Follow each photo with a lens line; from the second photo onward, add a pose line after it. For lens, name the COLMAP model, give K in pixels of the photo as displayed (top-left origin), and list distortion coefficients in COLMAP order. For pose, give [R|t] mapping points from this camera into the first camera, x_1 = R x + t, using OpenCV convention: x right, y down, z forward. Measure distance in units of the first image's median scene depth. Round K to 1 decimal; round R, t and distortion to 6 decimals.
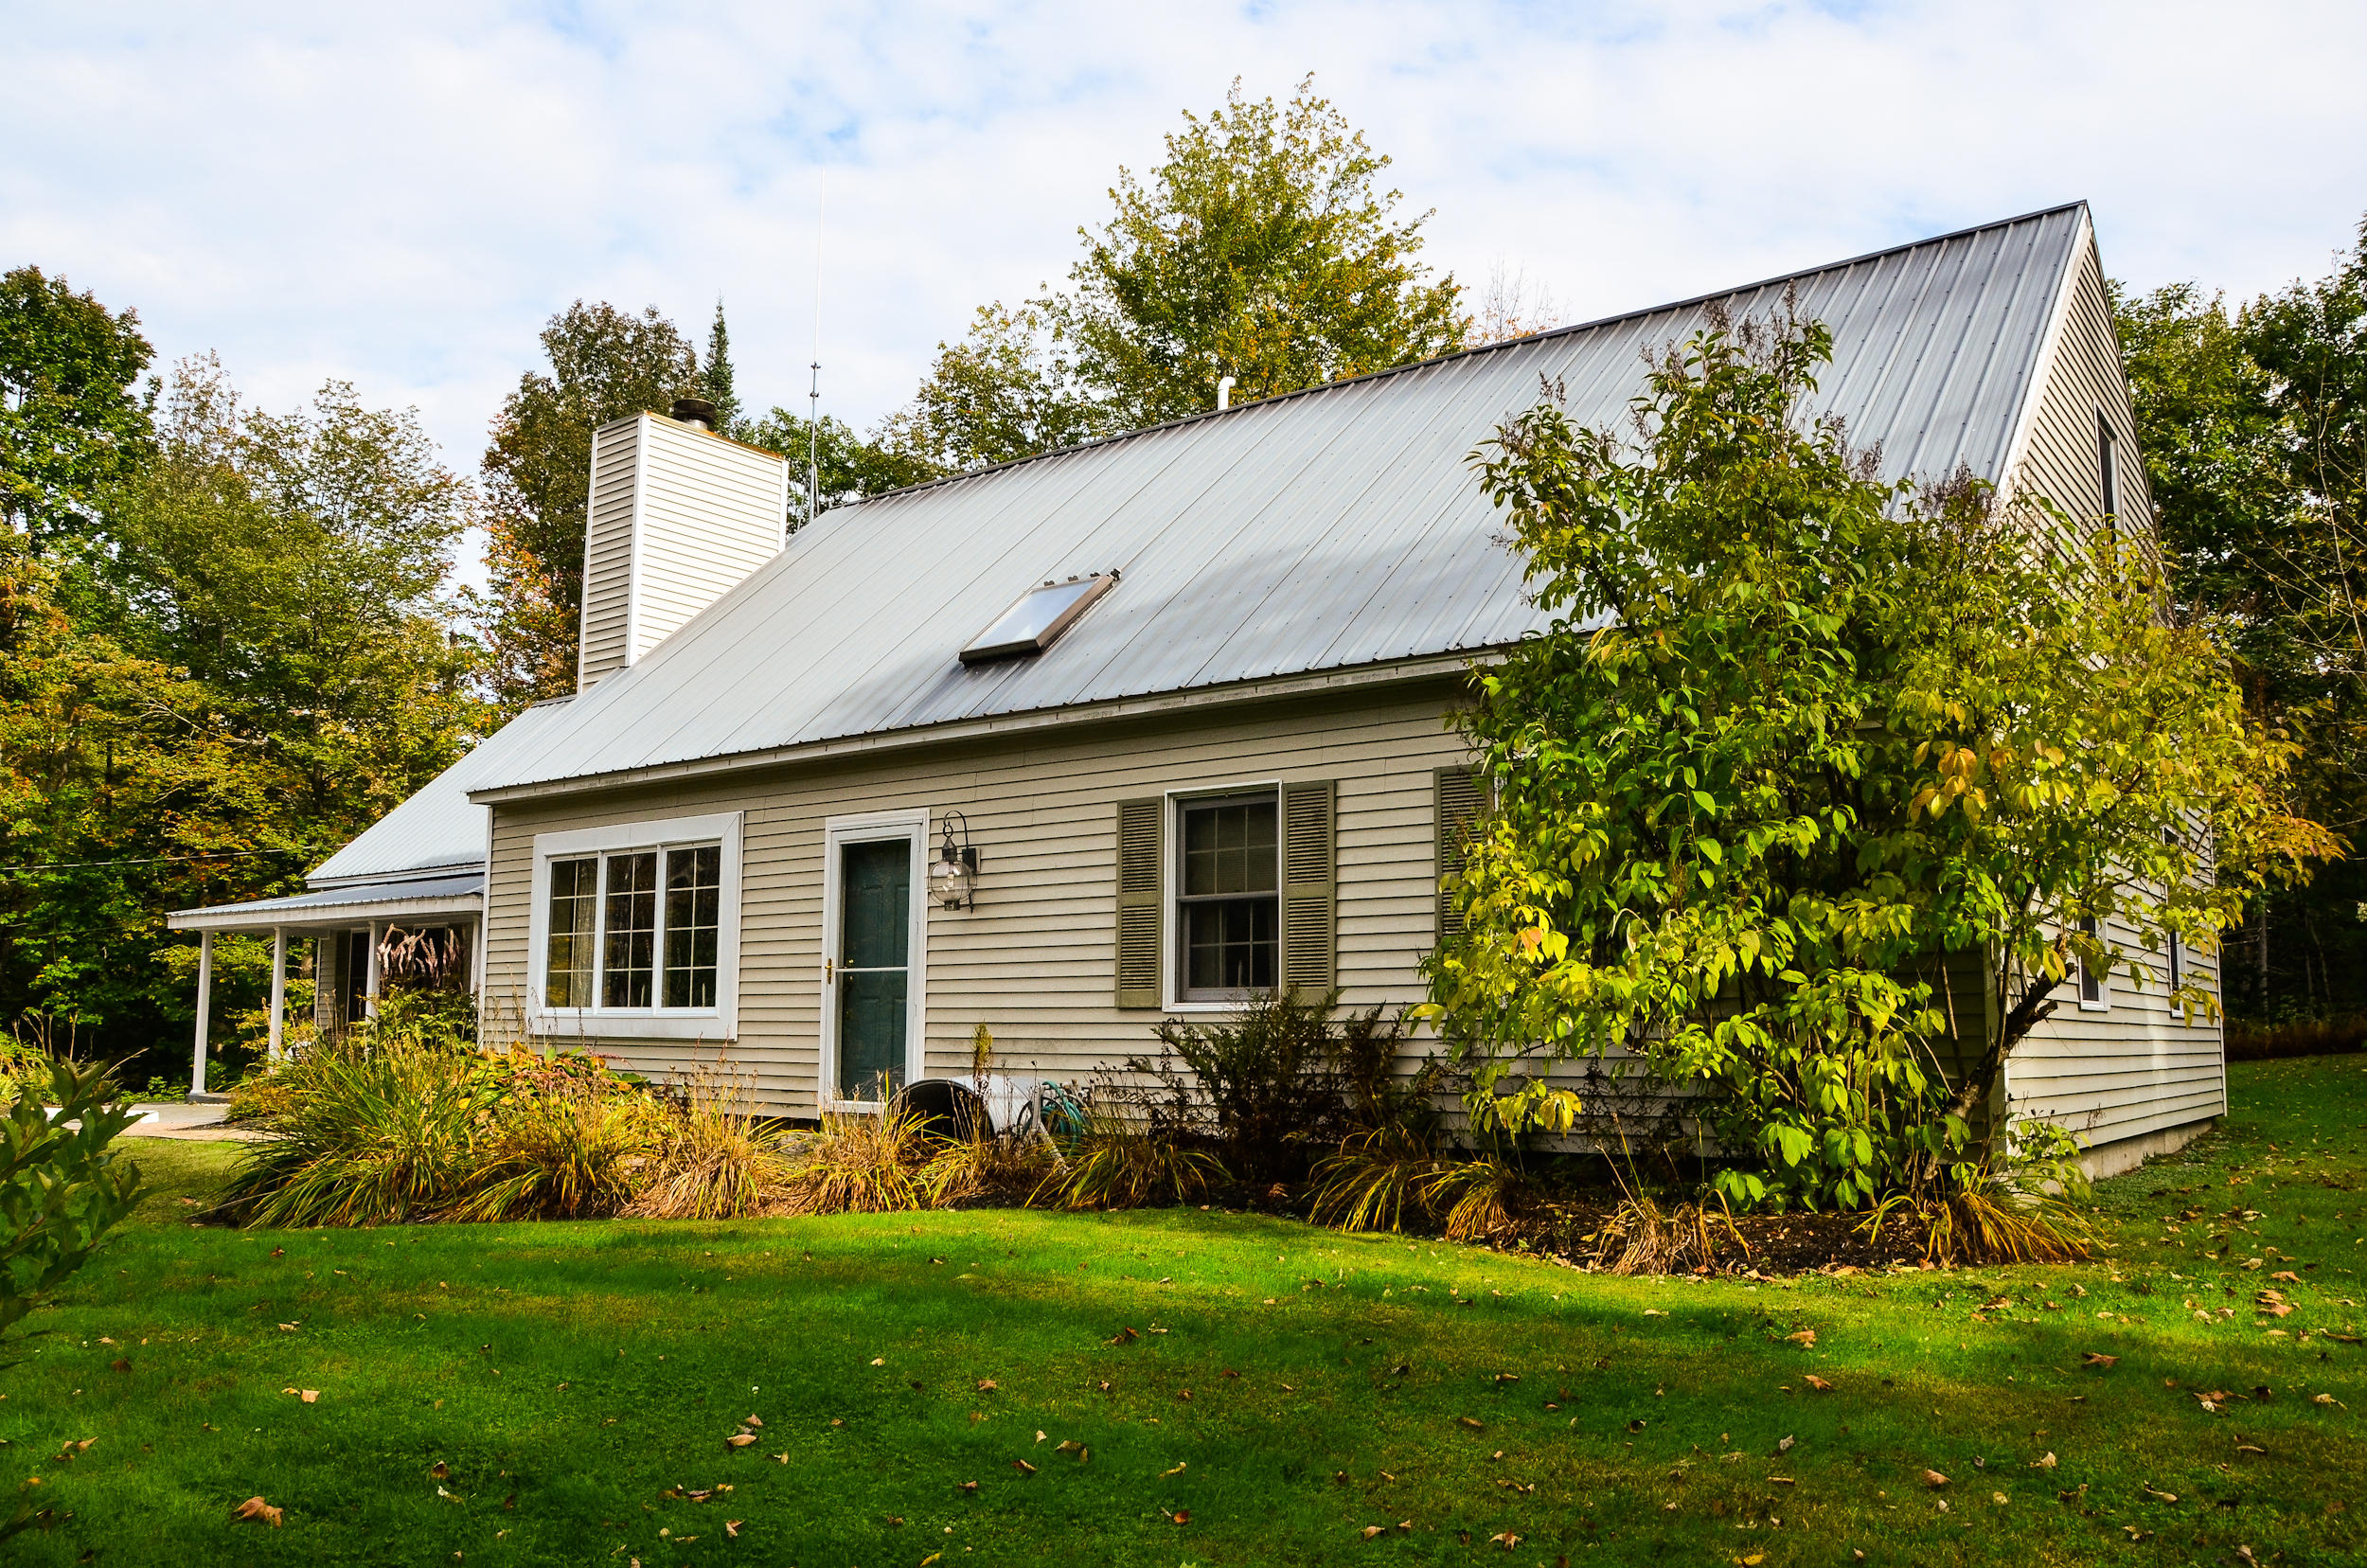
lens RADIAL K [[1827.8, 0, 1179.0], [0, 1827.8, 812.1], [0, 0, 1]] dist [-0.155234, 0.116316]
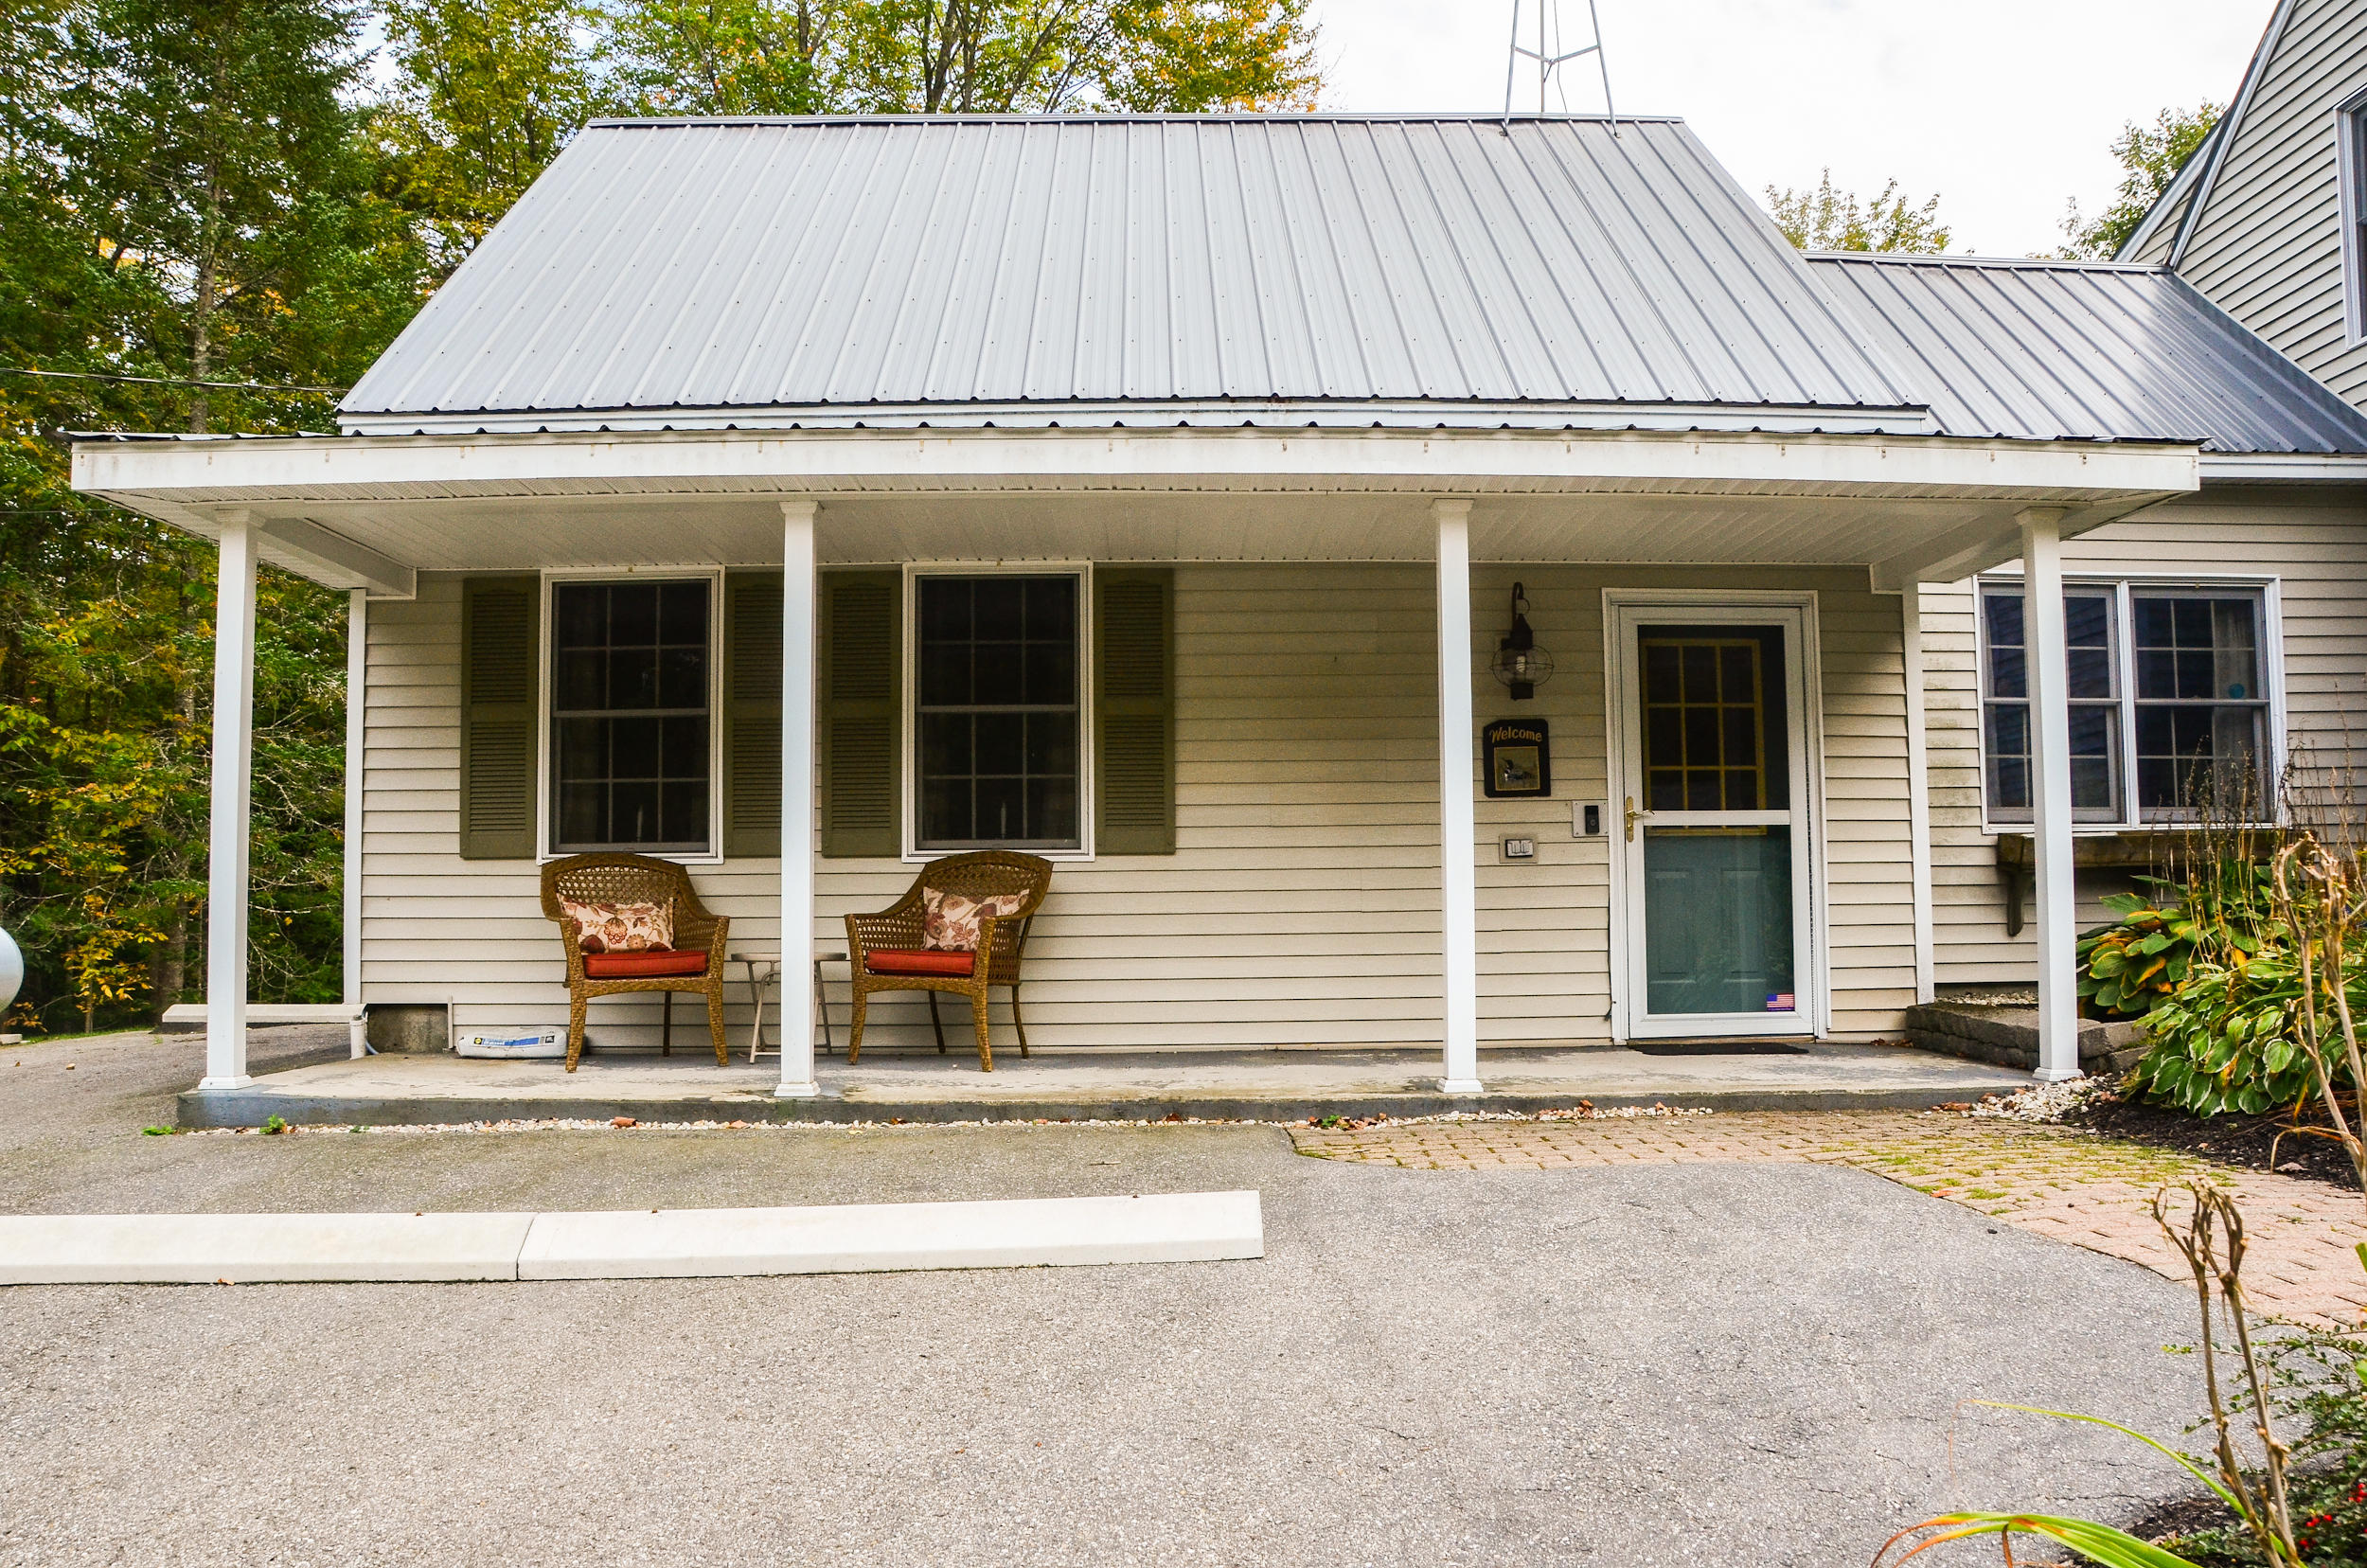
lens RADIAL K [[1851.1, 0, 1192.5], [0, 1851.1, 820.9], [0, 0, 1]] dist [-0.164427, 0.143031]
pose [[0.769796, 0.021770, 0.637918, -1.123059], [-0.070241, 0.996238, 0.050764, 0.170858], [-0.634413, -0.083886, 0.768429, 1.263592]]
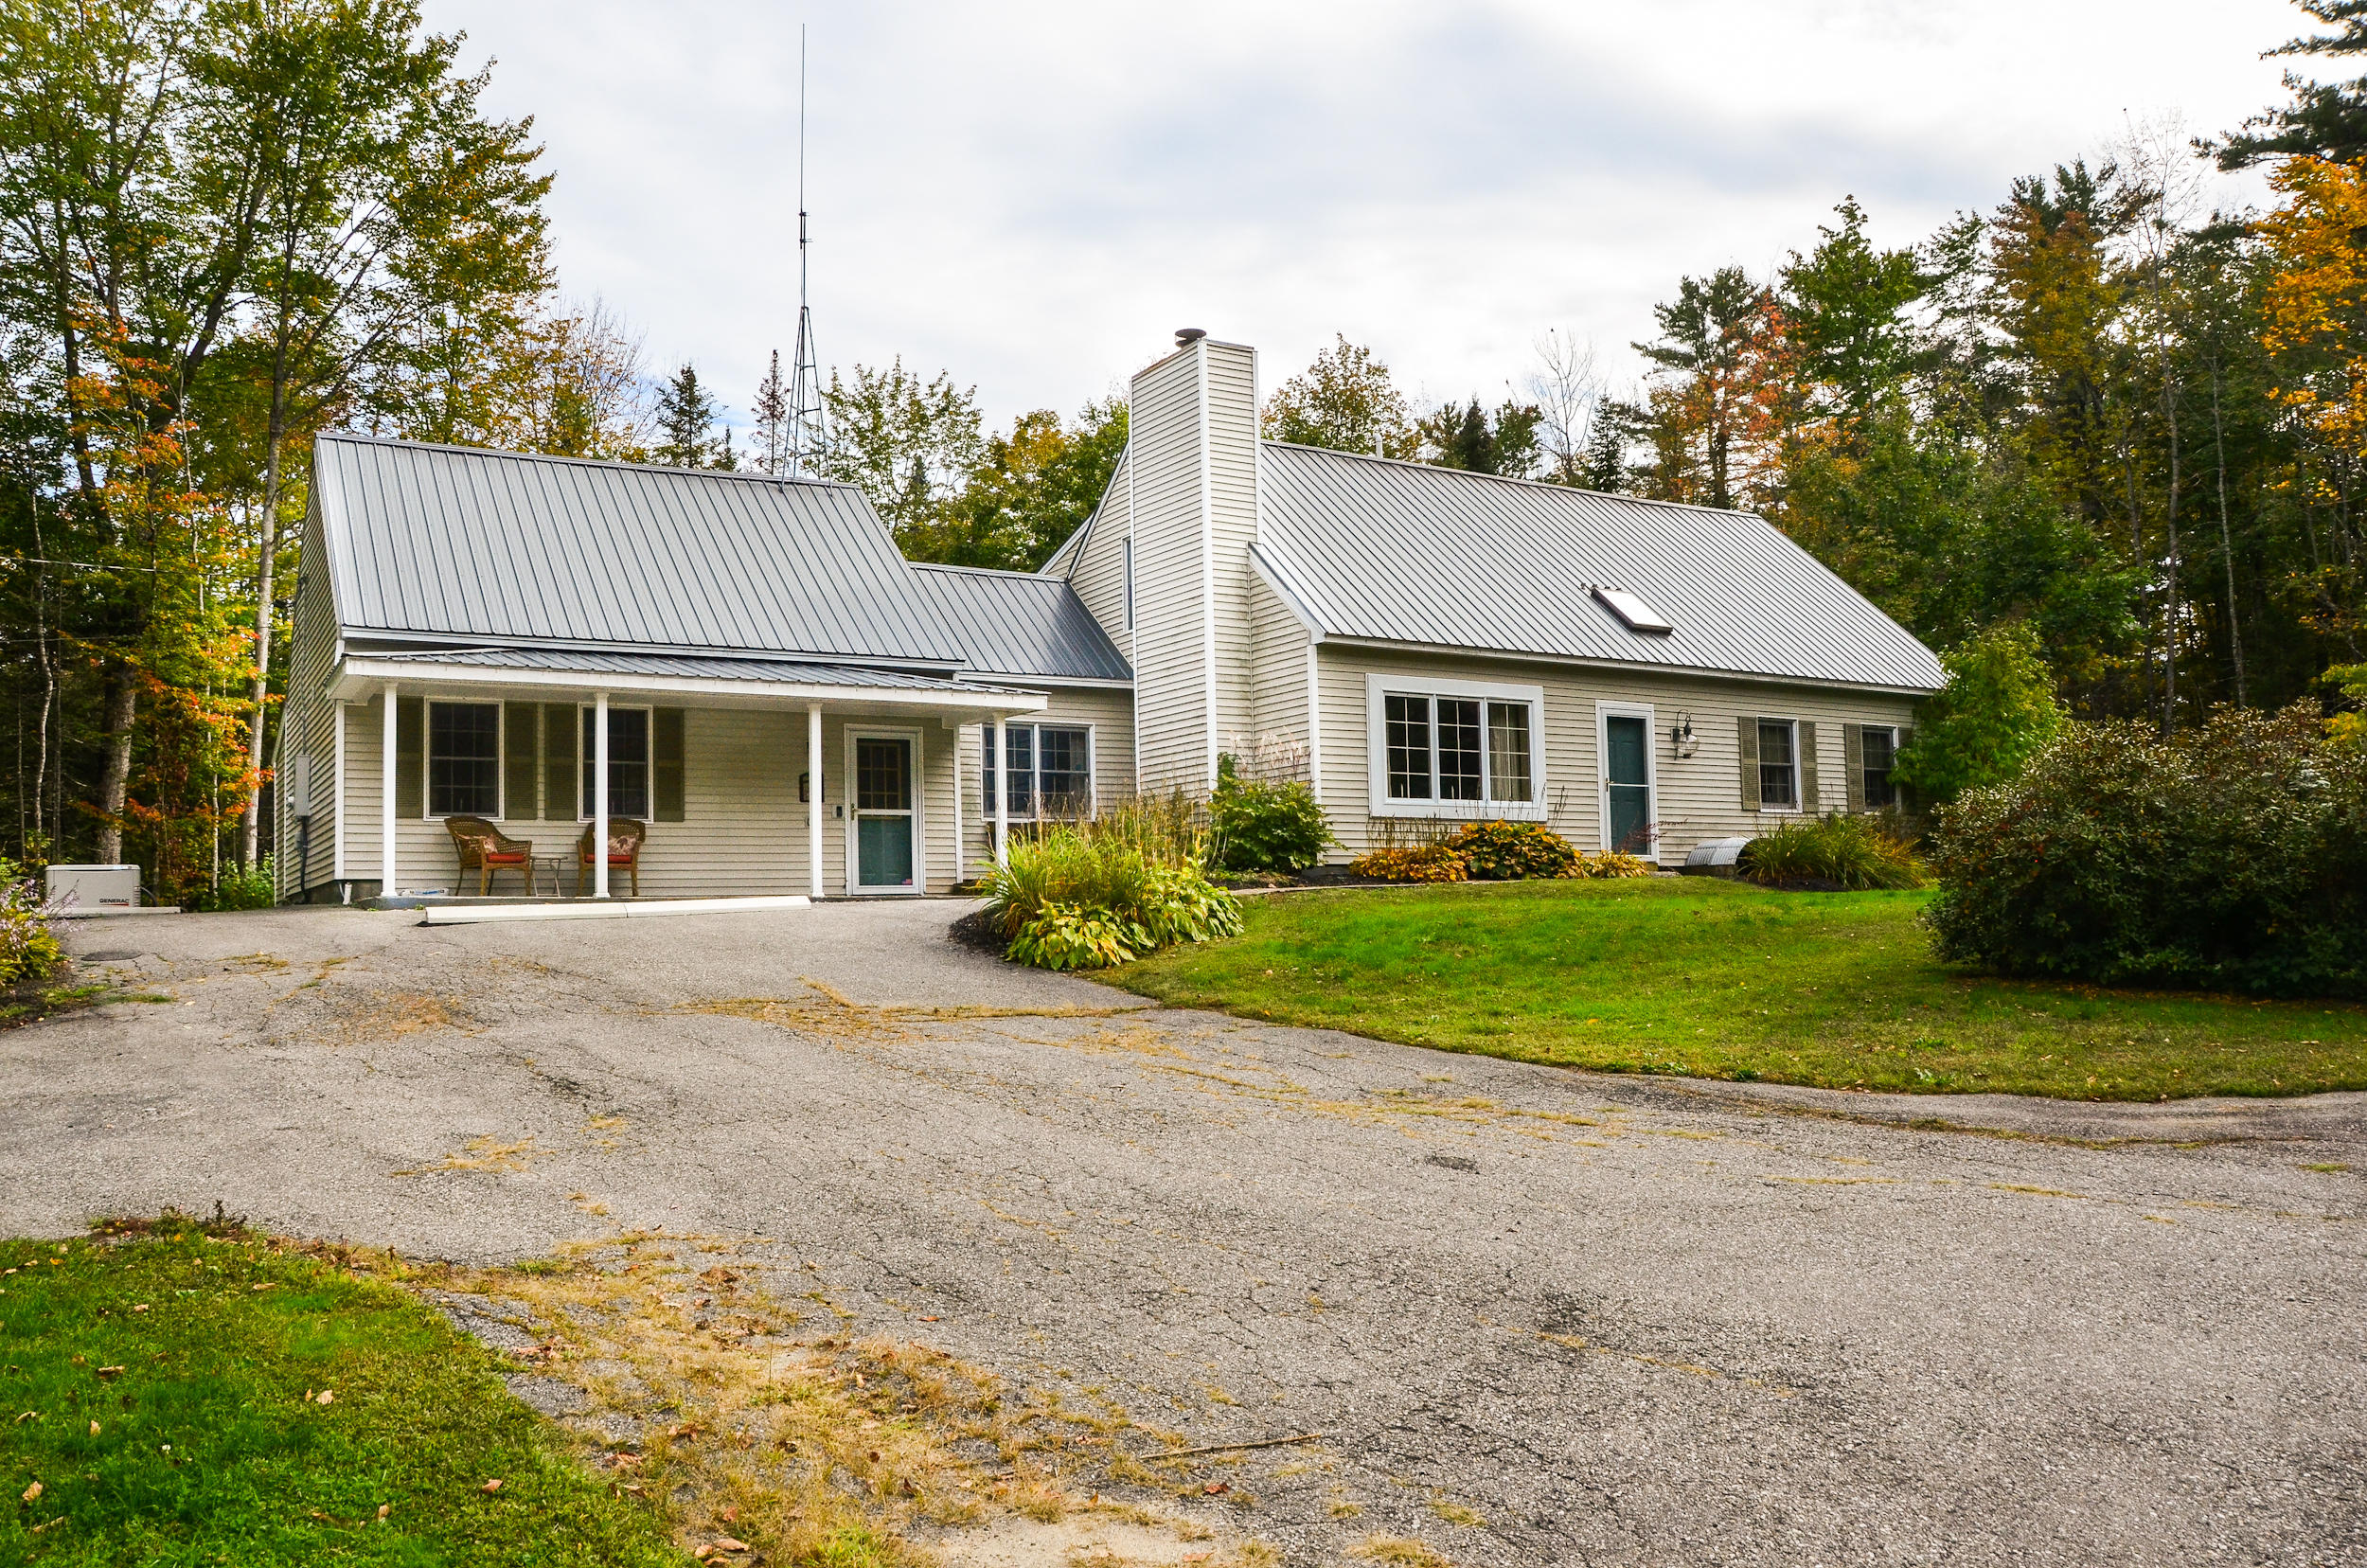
lens RADIAL K [[1852.5, 0, 1185.1], [0, 1852.5, 821.9], [0, 0, 1]] dist [-0.162007, 0.140531]
pose [[0.356569, 0.041553, 0.933345, -2.115033], [-0.098824, 0.995083, -0.006548, 0.182711], [-0.929028, -0.089902, 0.358922, 0.741725]]
